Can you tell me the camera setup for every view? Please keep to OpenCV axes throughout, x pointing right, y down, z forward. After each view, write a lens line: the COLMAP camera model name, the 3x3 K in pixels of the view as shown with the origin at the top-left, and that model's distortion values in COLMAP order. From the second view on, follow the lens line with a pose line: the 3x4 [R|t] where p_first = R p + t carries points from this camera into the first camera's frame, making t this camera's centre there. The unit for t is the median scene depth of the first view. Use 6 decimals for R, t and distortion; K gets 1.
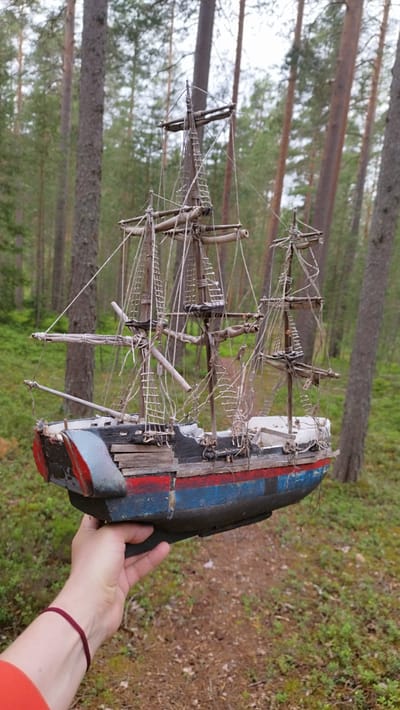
lens RADIAL K [[500.7, 0, 200.0], [0, 500.7, 355.0], [0, 0, 1]] dist [0.031793, -0.034218]
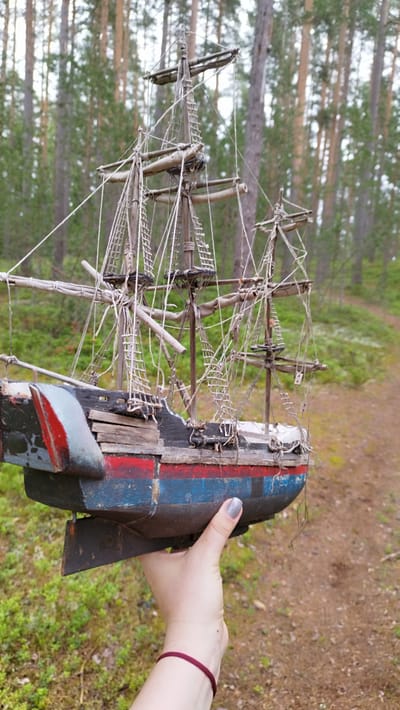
lens RADIAL K [[500.7, 0, 200.0], [0, 500.7, 355.0], [0, 0, 1]] dist [0.031793, -0.034218]
pose [[0.988972, 0.034452, 0.144043, -0.101976], [-0.018992, 0.994039, -0.107359, 0.146494], [-0.146883, 0.103440, 0.983730, 0.154687]]
